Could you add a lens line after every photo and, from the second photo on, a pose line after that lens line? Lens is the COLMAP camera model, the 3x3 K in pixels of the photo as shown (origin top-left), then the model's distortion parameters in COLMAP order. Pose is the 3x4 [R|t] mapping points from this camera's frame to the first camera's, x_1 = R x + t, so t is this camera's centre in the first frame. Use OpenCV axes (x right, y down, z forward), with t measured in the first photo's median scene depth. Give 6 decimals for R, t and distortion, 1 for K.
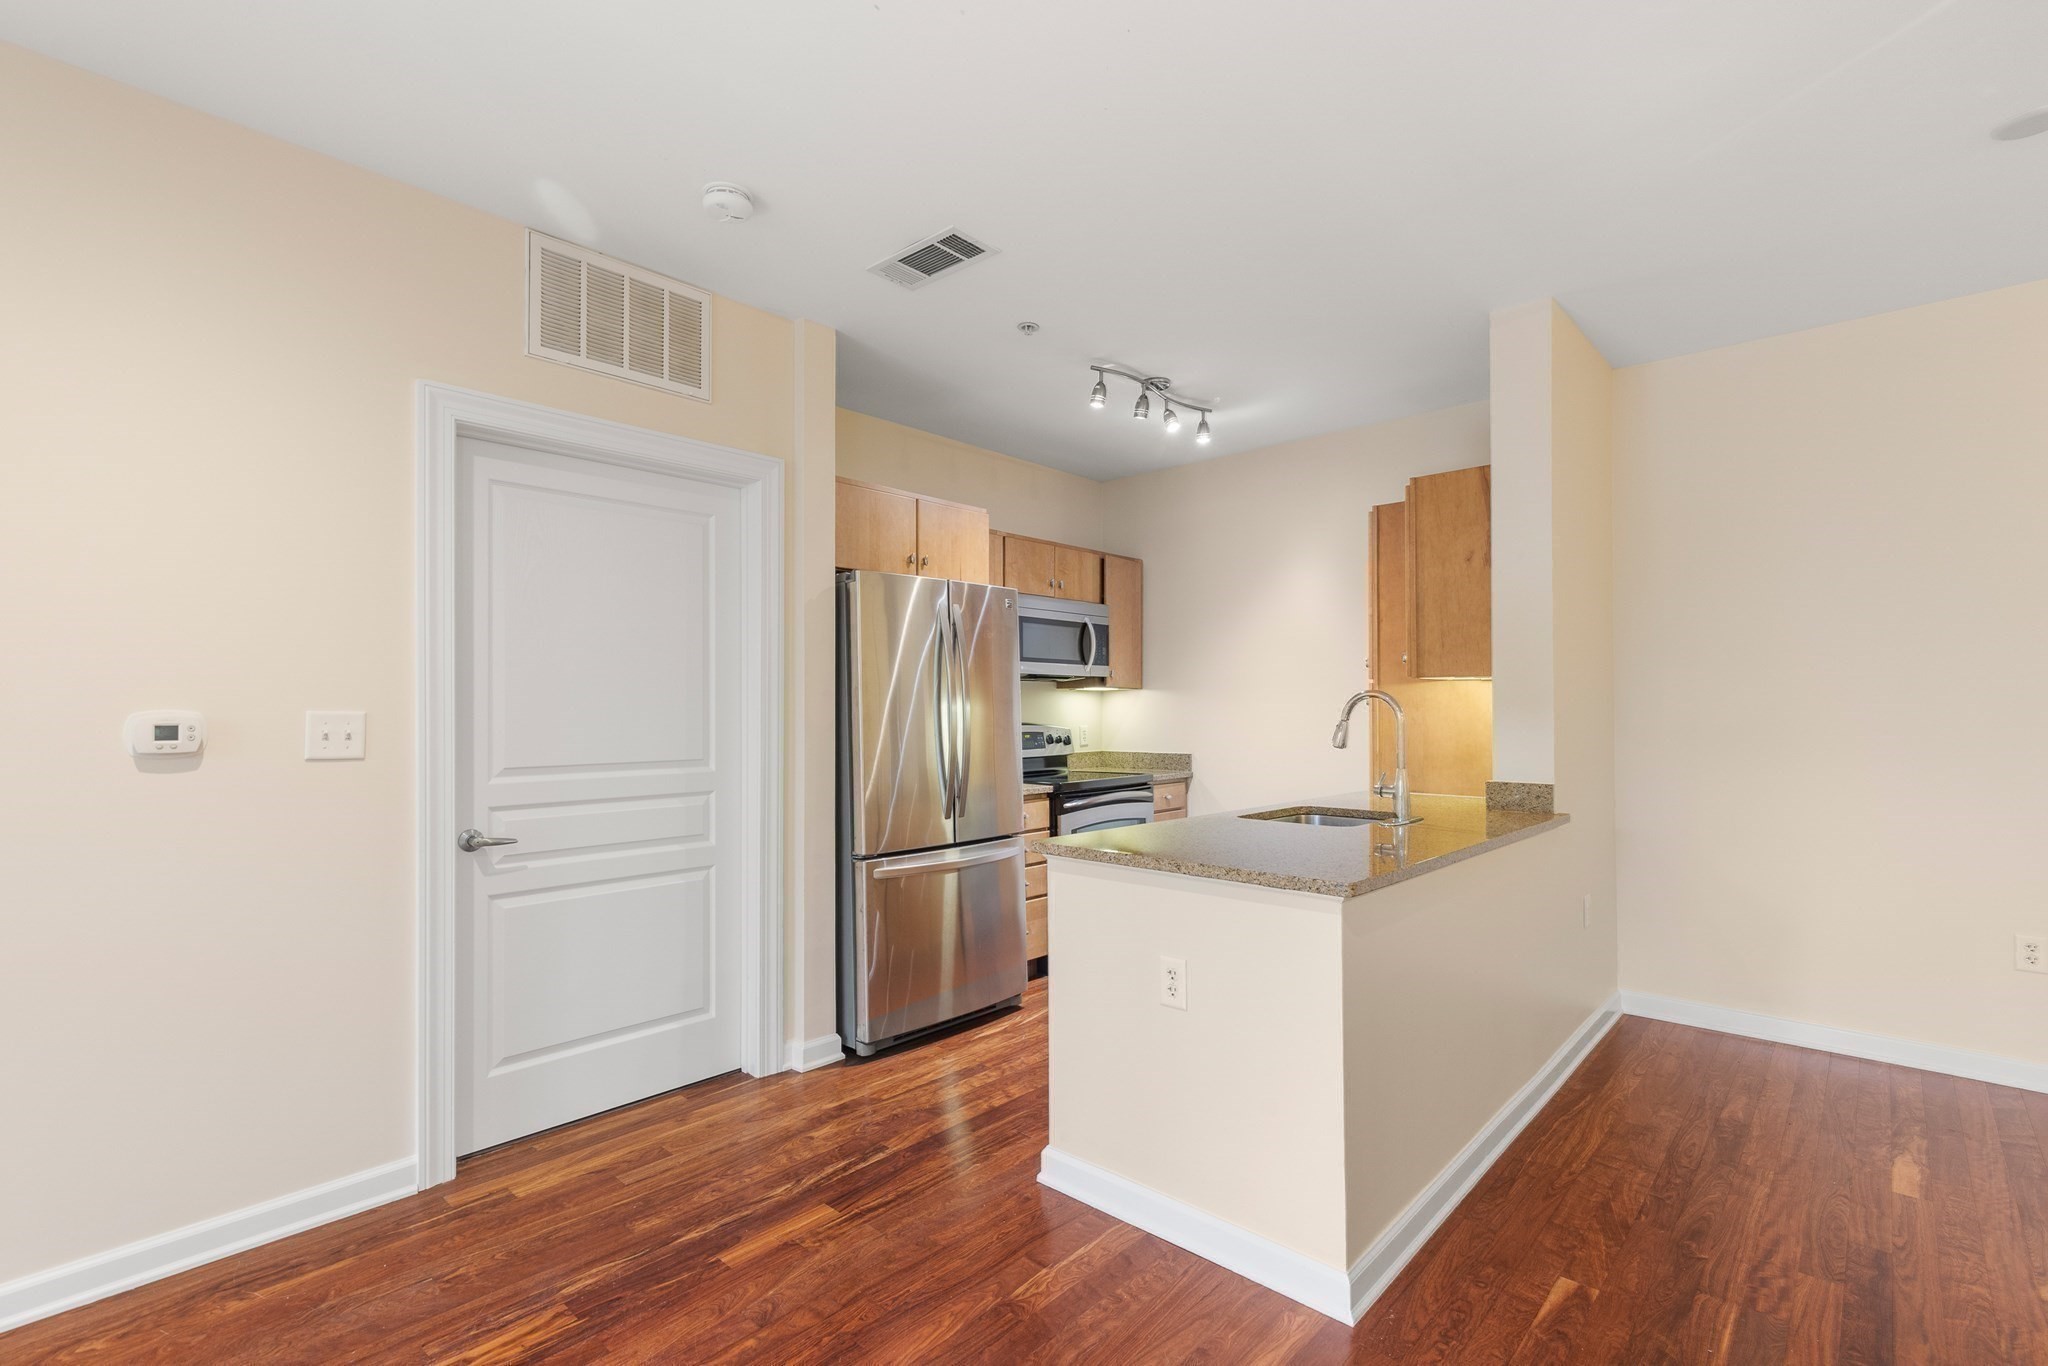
lens RADIAL K [[933.2, 0, 1022.5], [0, 933.2, 698.1], [0, 0, 1]] dist [0.009225, -0.001493]
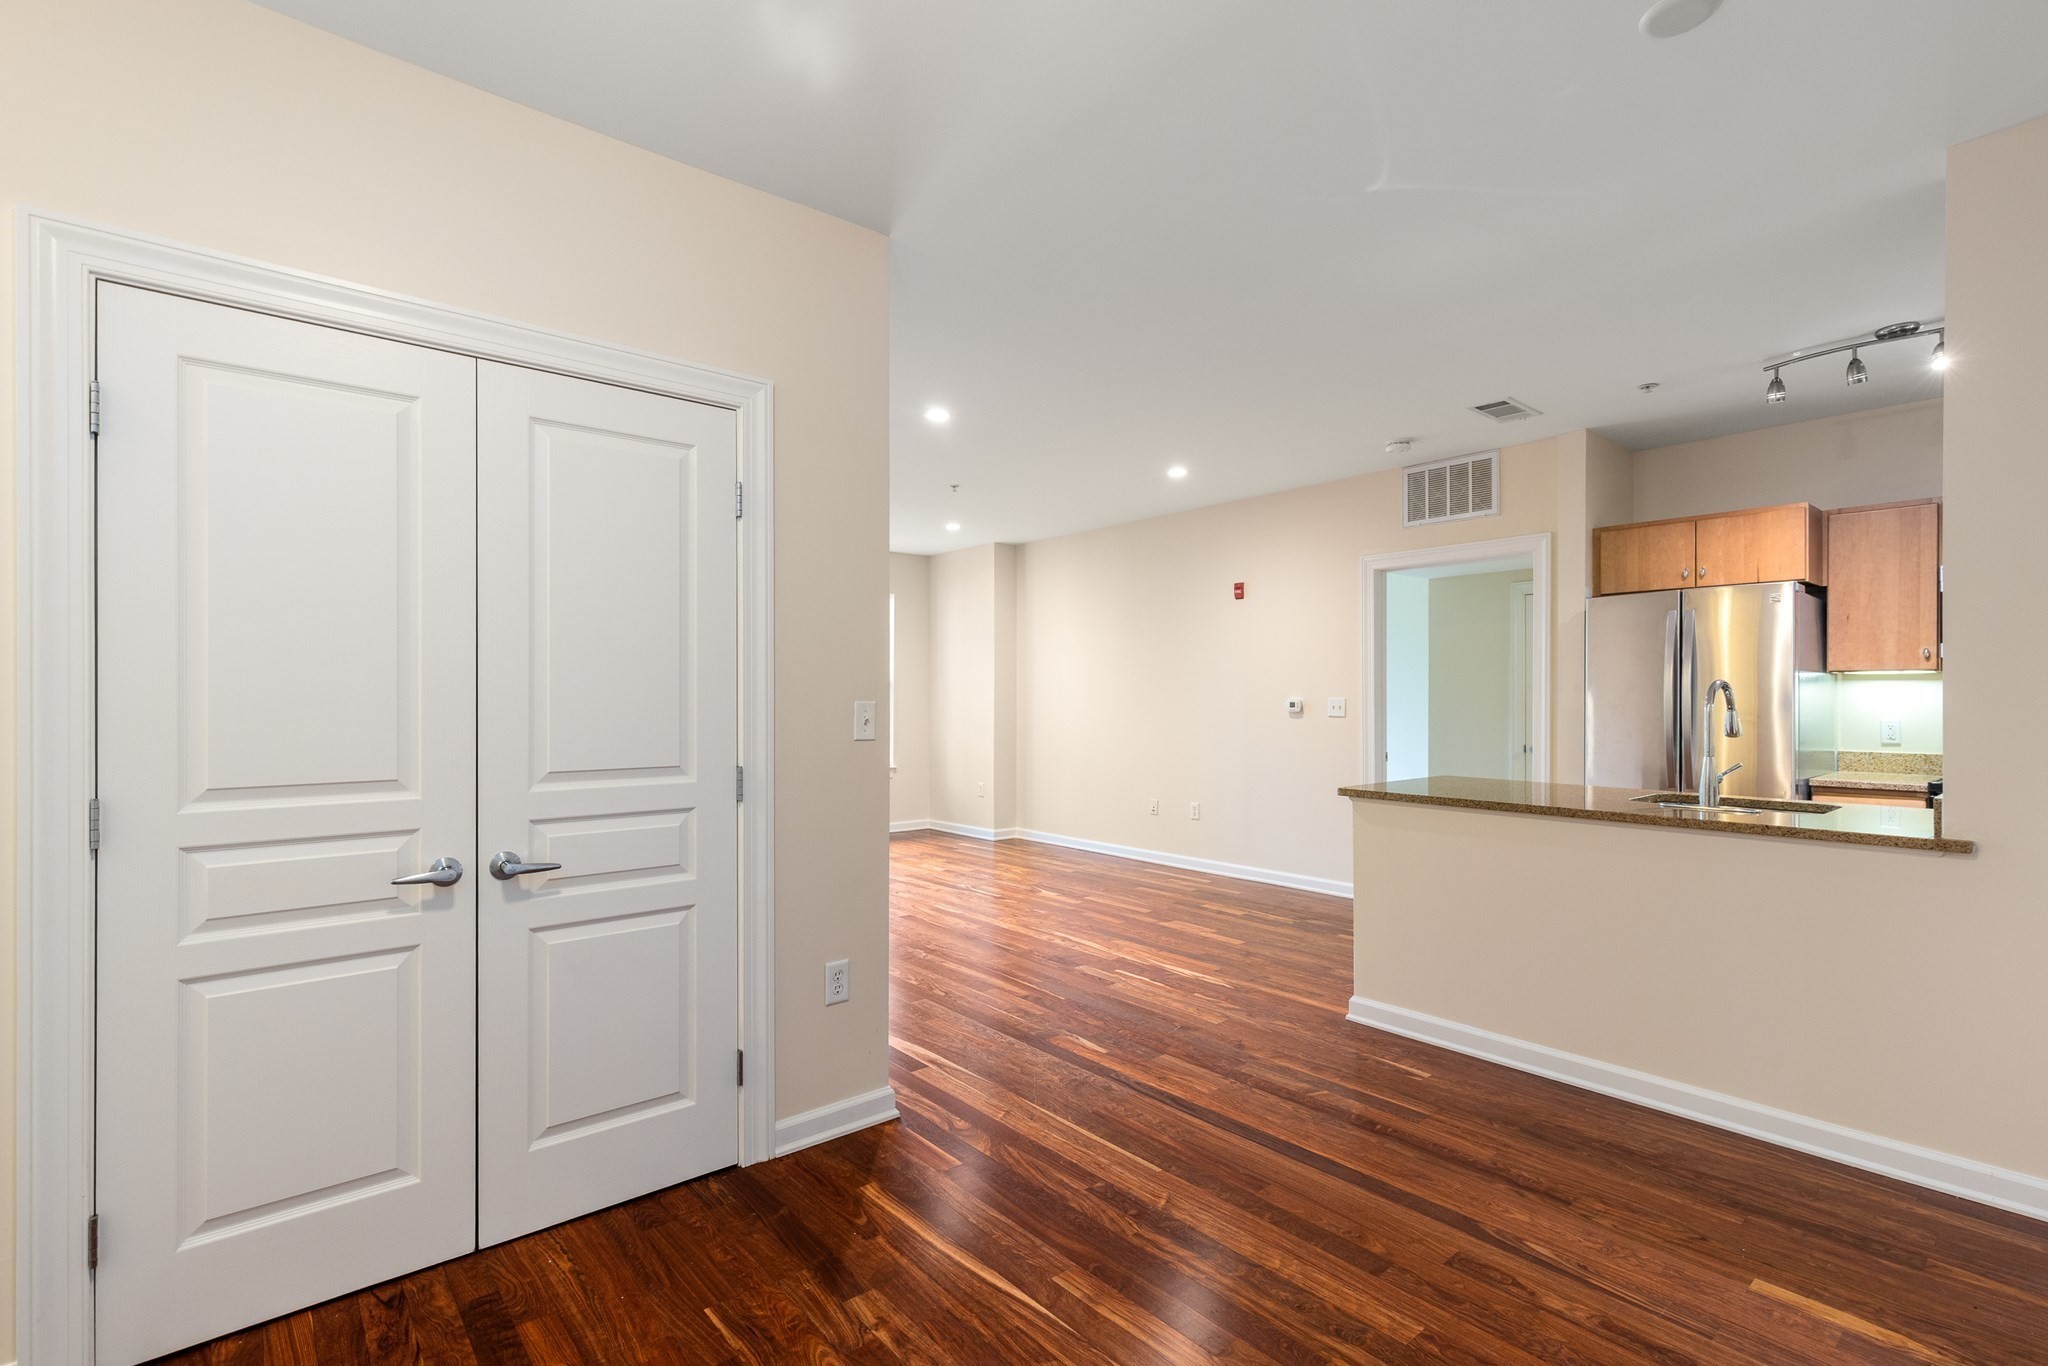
lens RADIAL K [[933.2, 0, 1037.5], [0, 933.2, 694.7], [0, 0, 1]] dist [0.009225, -0.001493]
pose [[-0.117260, -0.001180, -0.993101, 1.309081], [0.011088, 0.999935, -0.002498, 0.002134], [0.993039, -0.011304, -0.117239, 0.340587]]
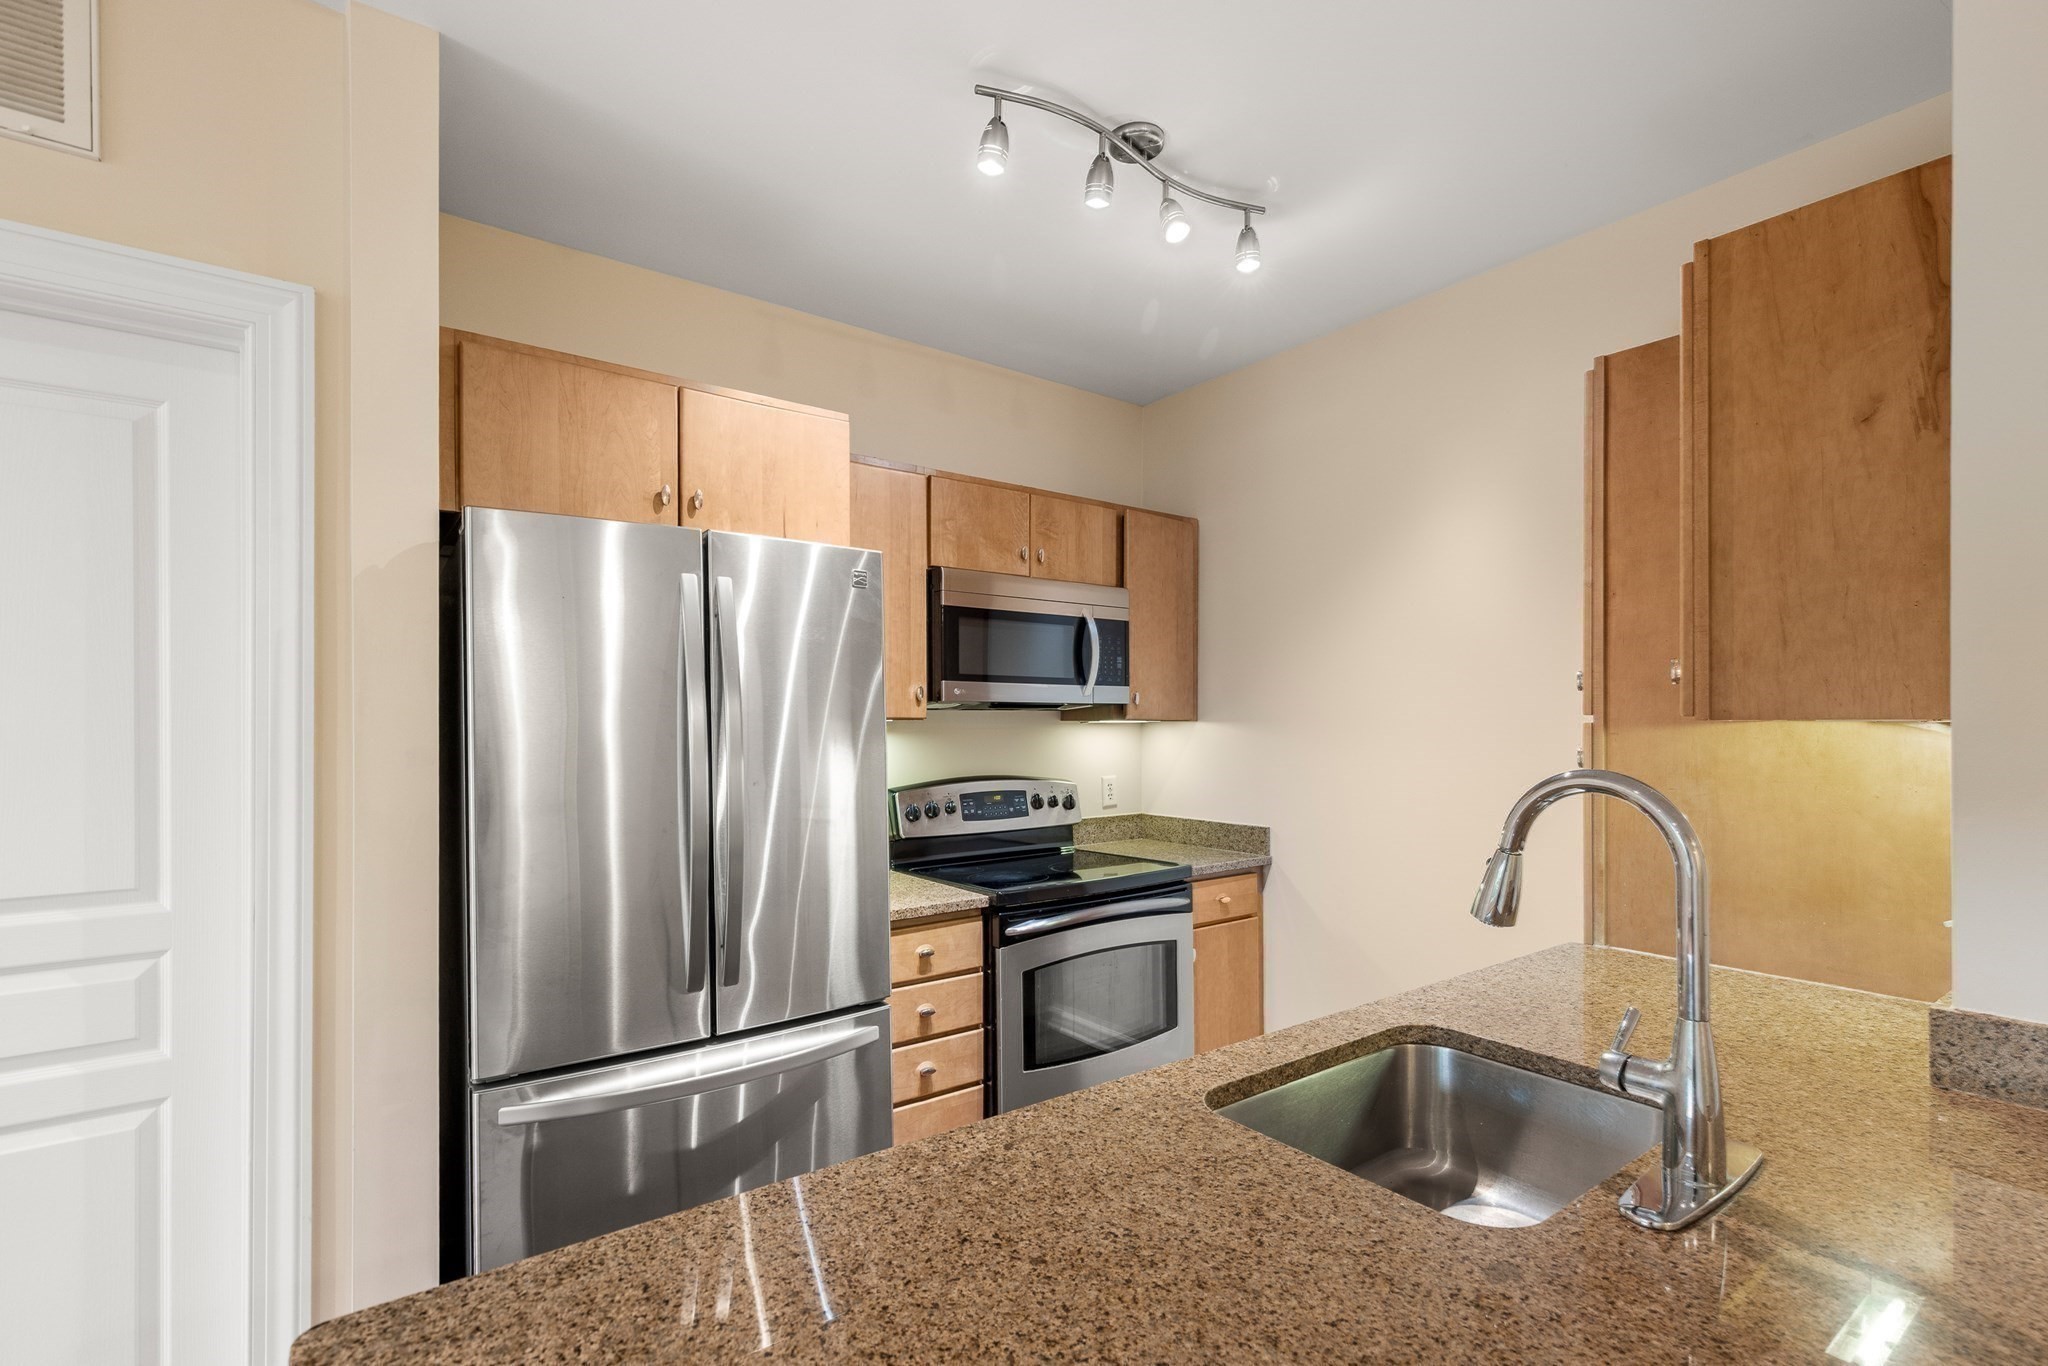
lens RADIAL K [[933.2, 0, 1024.3], [0, 933.2, 725.9], [0, 0, 1]] dist [0.009225, -0.001493]
pose [[0.983455, 0.001305, -0.181147, 0.204972], [0.001689, 0.999865, 0.016374, -0.027643], [0.181144, -0.016409, 0.983320, 0.554501]]
